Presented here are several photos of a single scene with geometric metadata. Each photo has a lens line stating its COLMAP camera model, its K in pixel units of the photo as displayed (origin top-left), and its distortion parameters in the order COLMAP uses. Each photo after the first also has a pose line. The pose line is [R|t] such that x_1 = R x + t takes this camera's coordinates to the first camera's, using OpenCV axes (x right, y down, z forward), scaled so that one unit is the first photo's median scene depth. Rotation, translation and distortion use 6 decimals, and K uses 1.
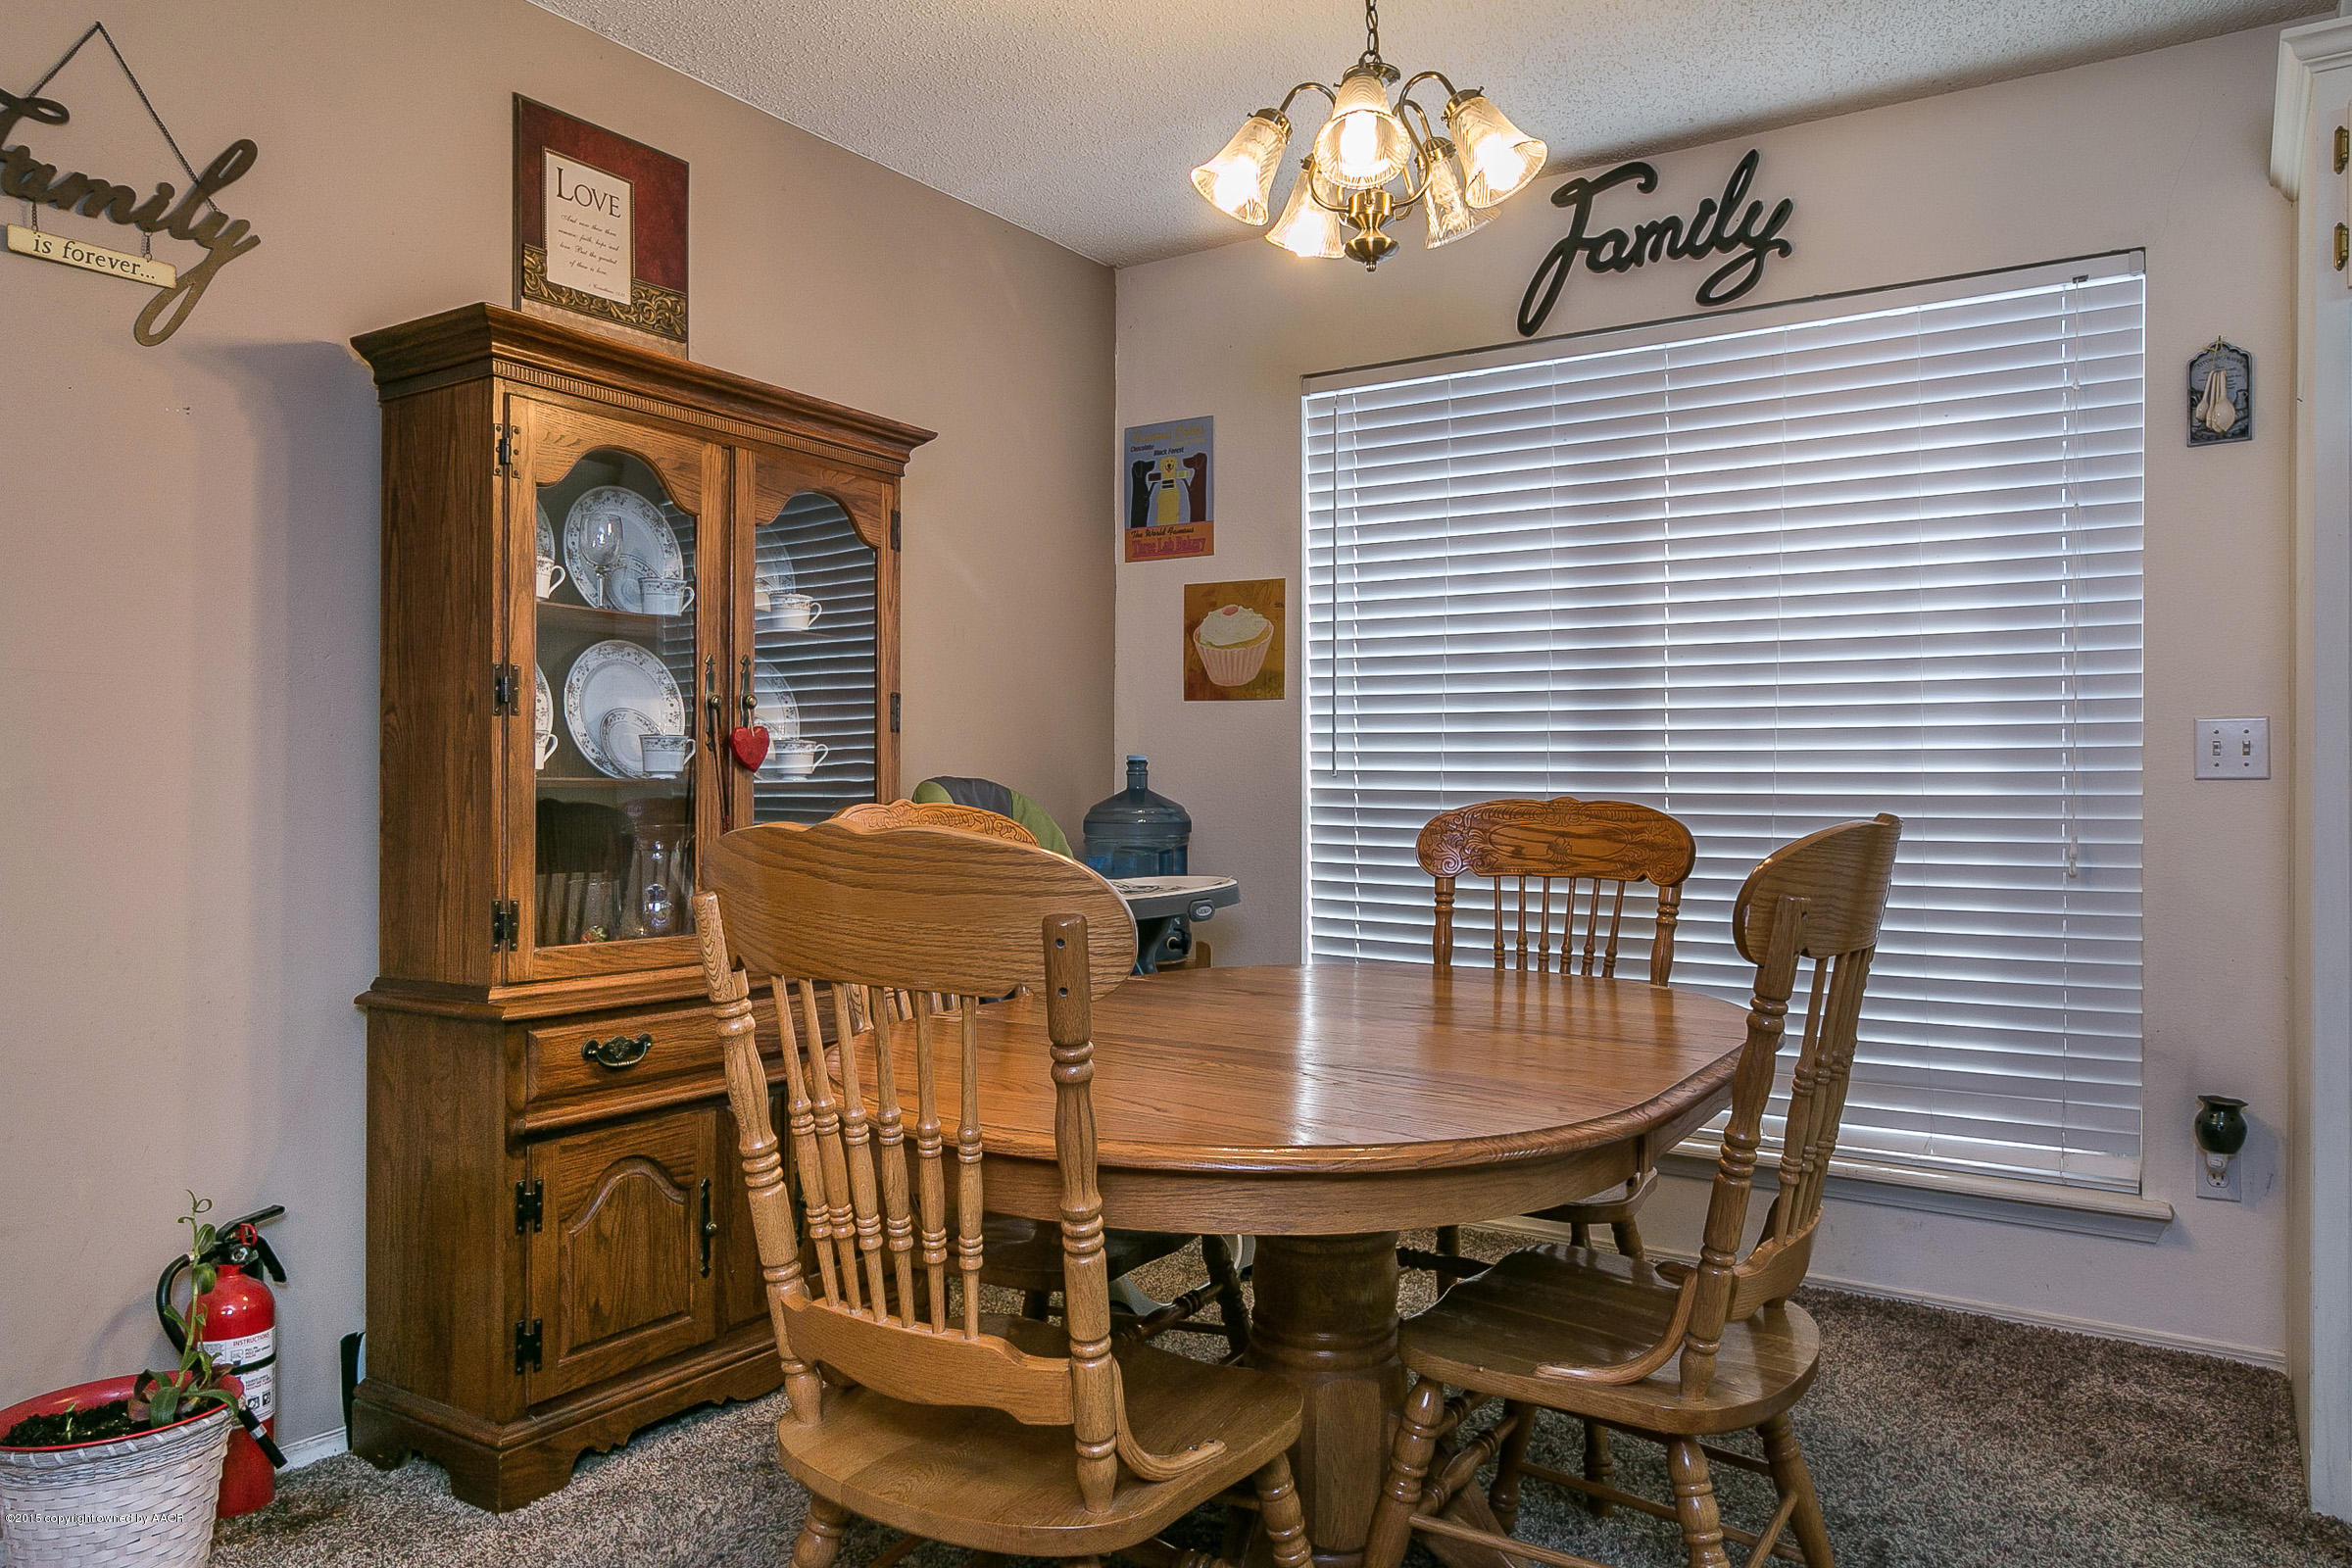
lens RADIAL K [[1611.0, 0, 1176.0], [0, 1611.0, 784.0], [0, 0, 1]] dist [-0.000024, 0.000635]
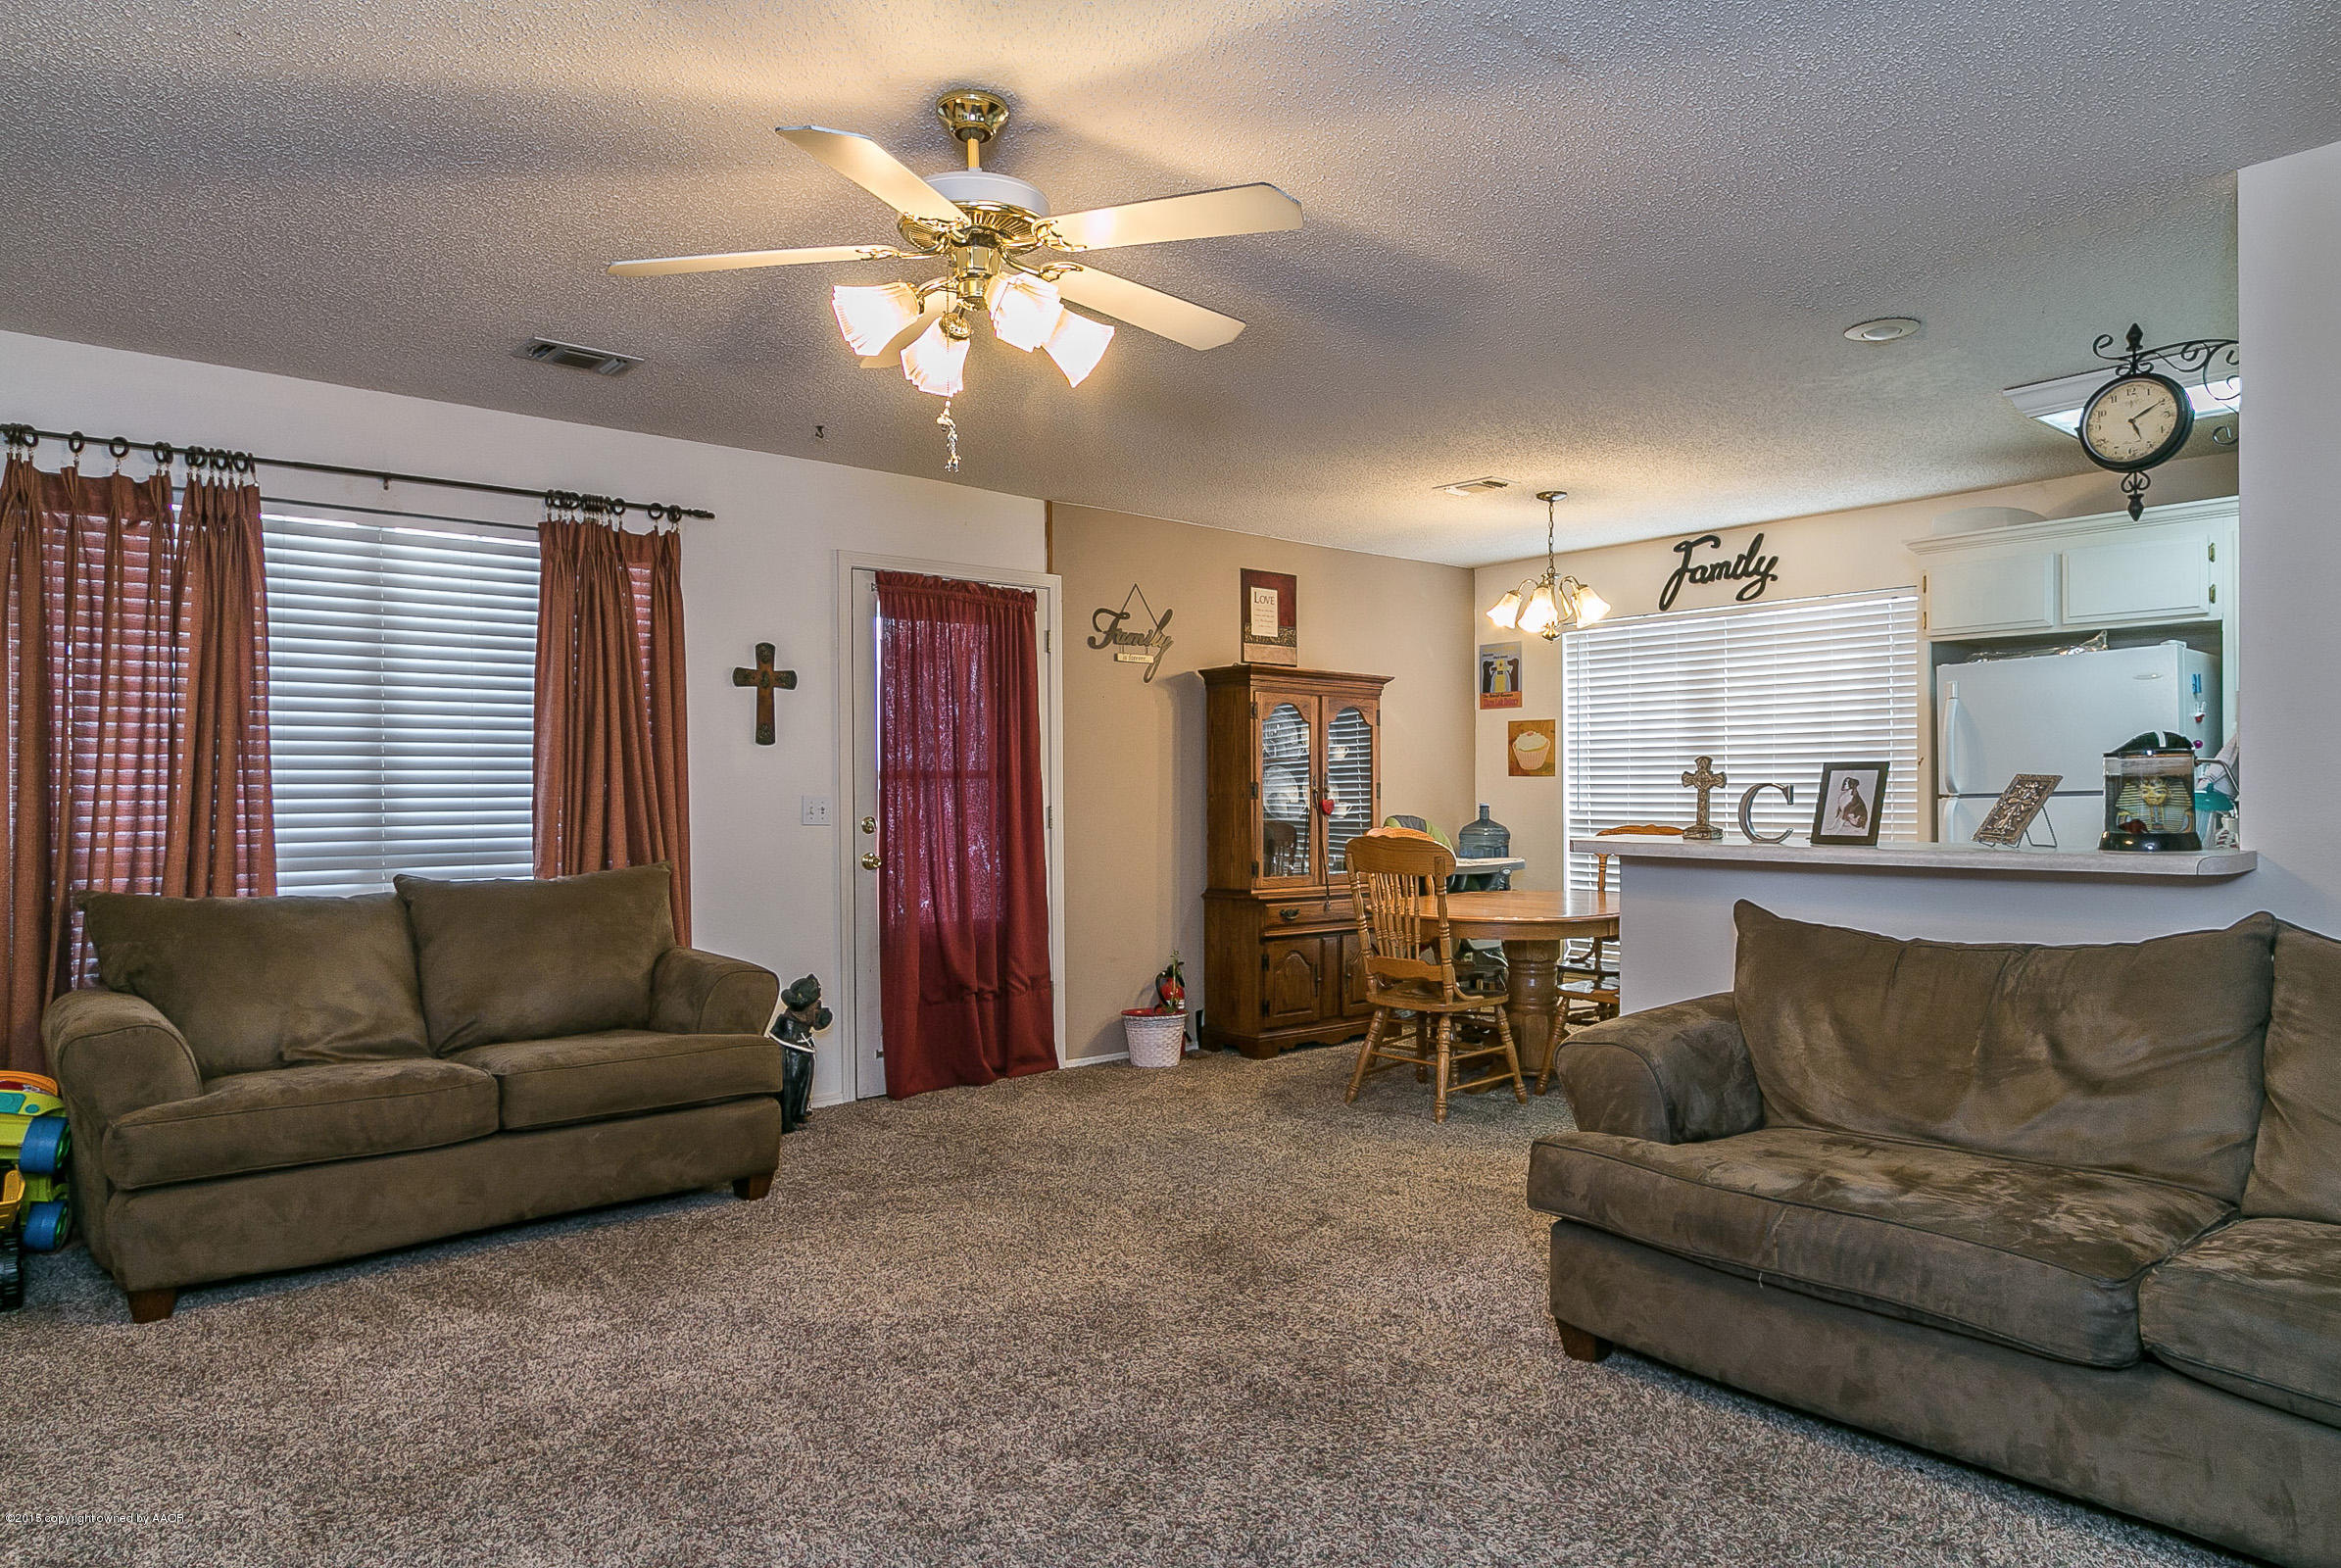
lens RADIAL K [[1464.0, 0, 1170.5], [0, 1464.0, 784.0], [0, 0, 1]] dist [0.006689, -0.000147]
pose [[0.962952, -0.008064, -0.269554, 0.116579], [0.005700, 0.999938, -0.009552, -0.031817], [0.269614, 0.007661, 0.962938, -1.170148]]
